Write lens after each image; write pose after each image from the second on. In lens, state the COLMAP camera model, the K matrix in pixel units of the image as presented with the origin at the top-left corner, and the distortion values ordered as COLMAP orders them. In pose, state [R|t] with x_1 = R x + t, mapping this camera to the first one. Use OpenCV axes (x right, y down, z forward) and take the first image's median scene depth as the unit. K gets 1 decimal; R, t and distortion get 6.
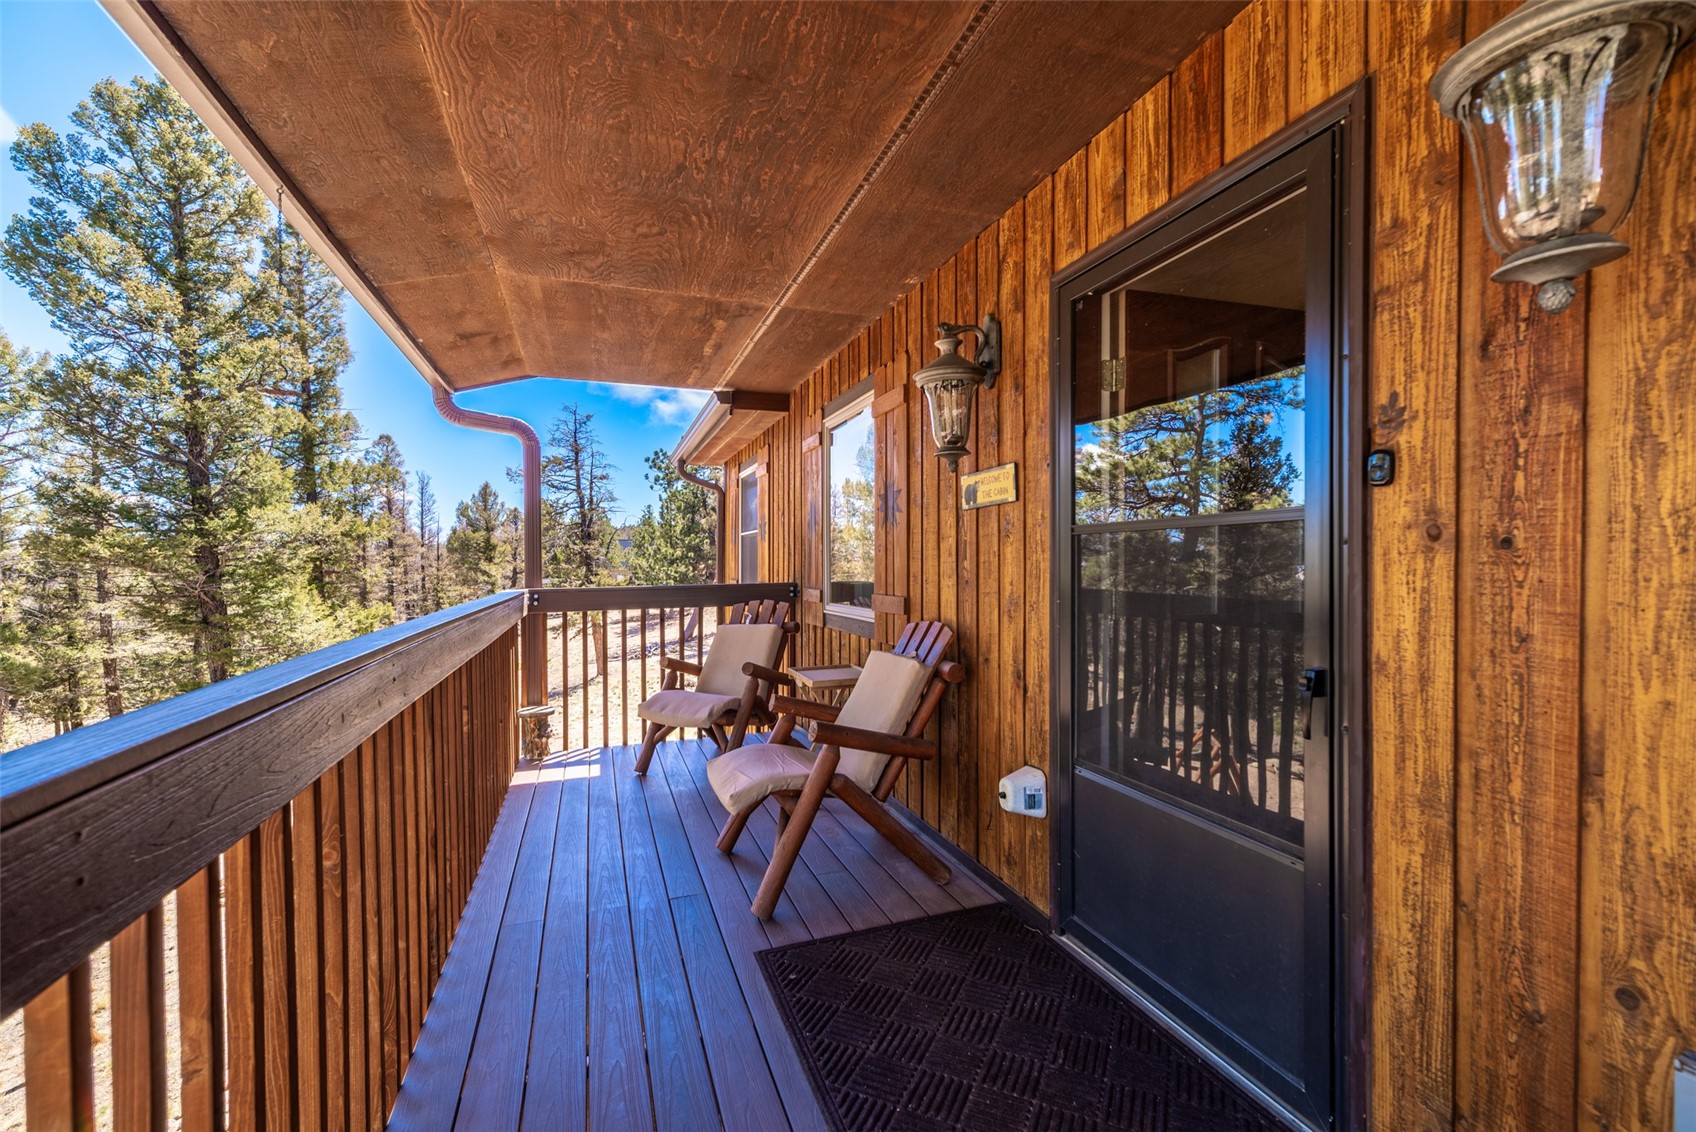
lens RADIAL K [[731.2, 0, 846.5], [0, 731.2, 574.2], [0, 0, 1]] dist [0.006772, 0.000916]
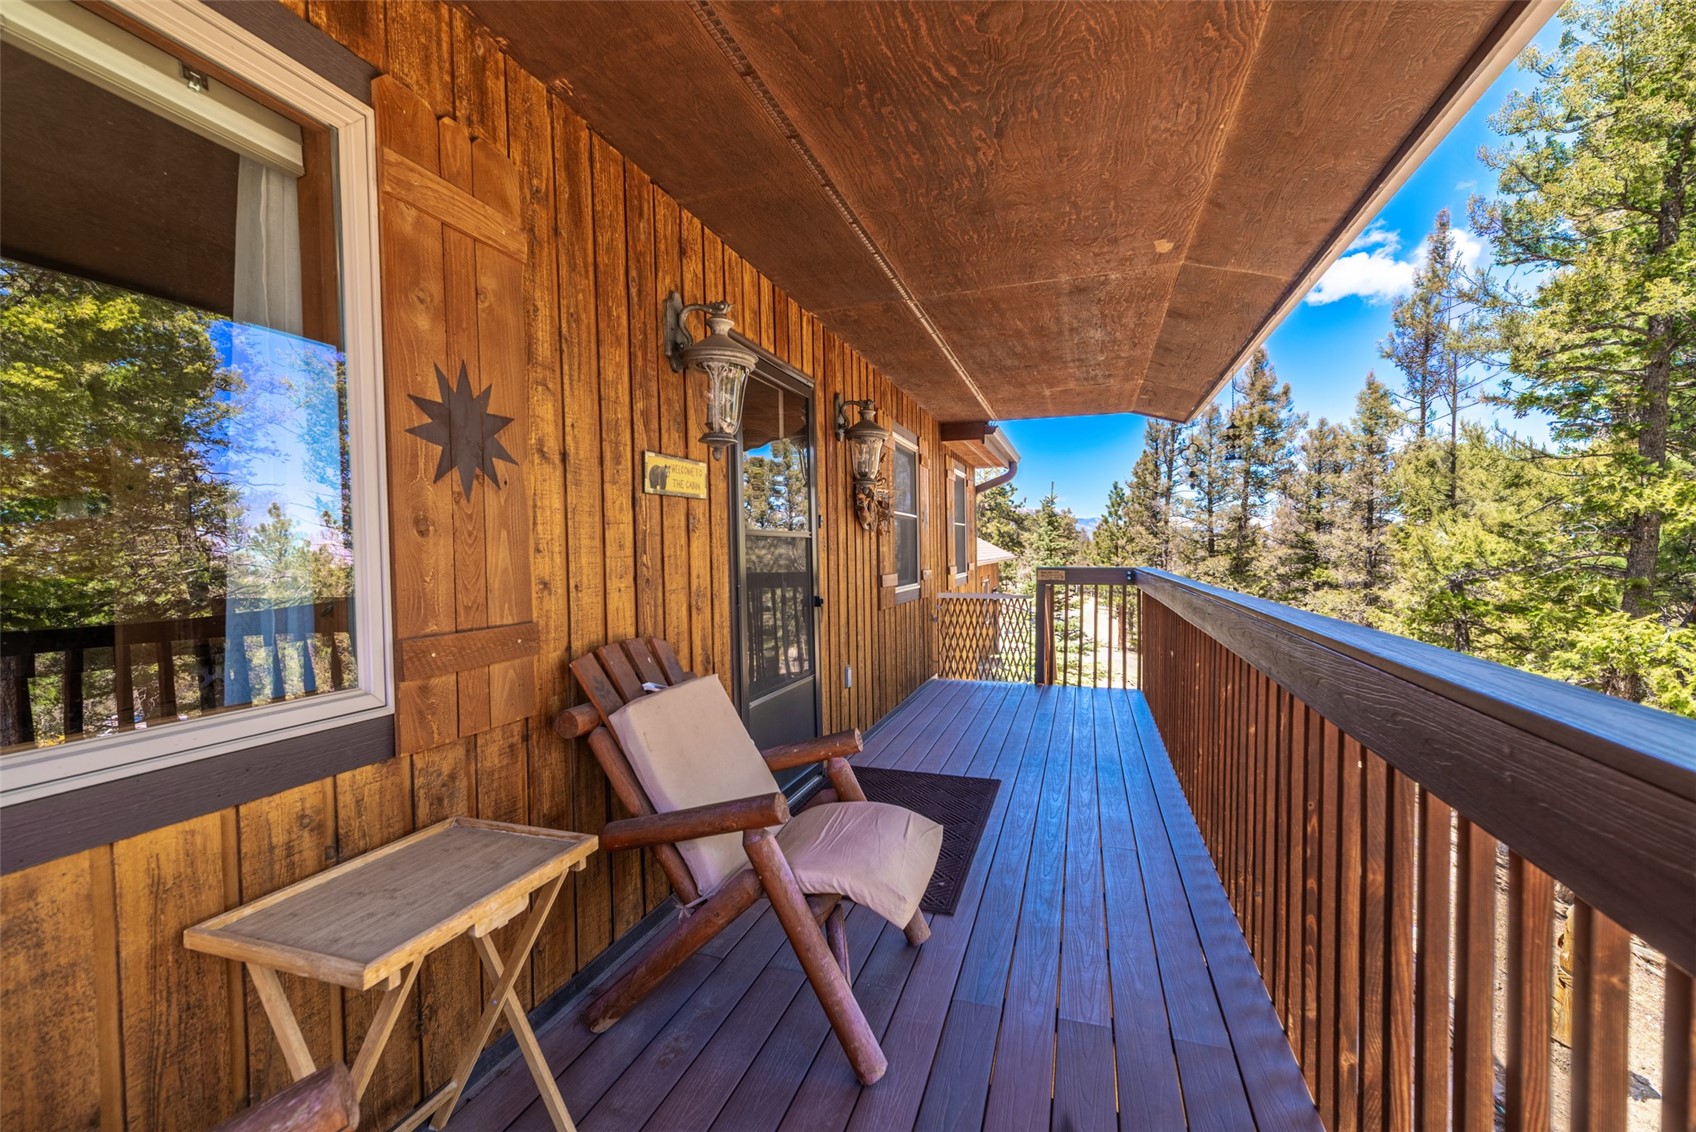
lens RADIAL K [[731.2, 0, 846.7], [0, 731.2, 569.2], [0, 0, 1]] dist [0.006772, 0.000916]
pose [[-0.798665, -0.002477, 0.601771, -0.537304], [0.025669, 0.998941, 0.038179, -0.029494], [-0.601228, 0.045939, -0.797756, 1.595847]]
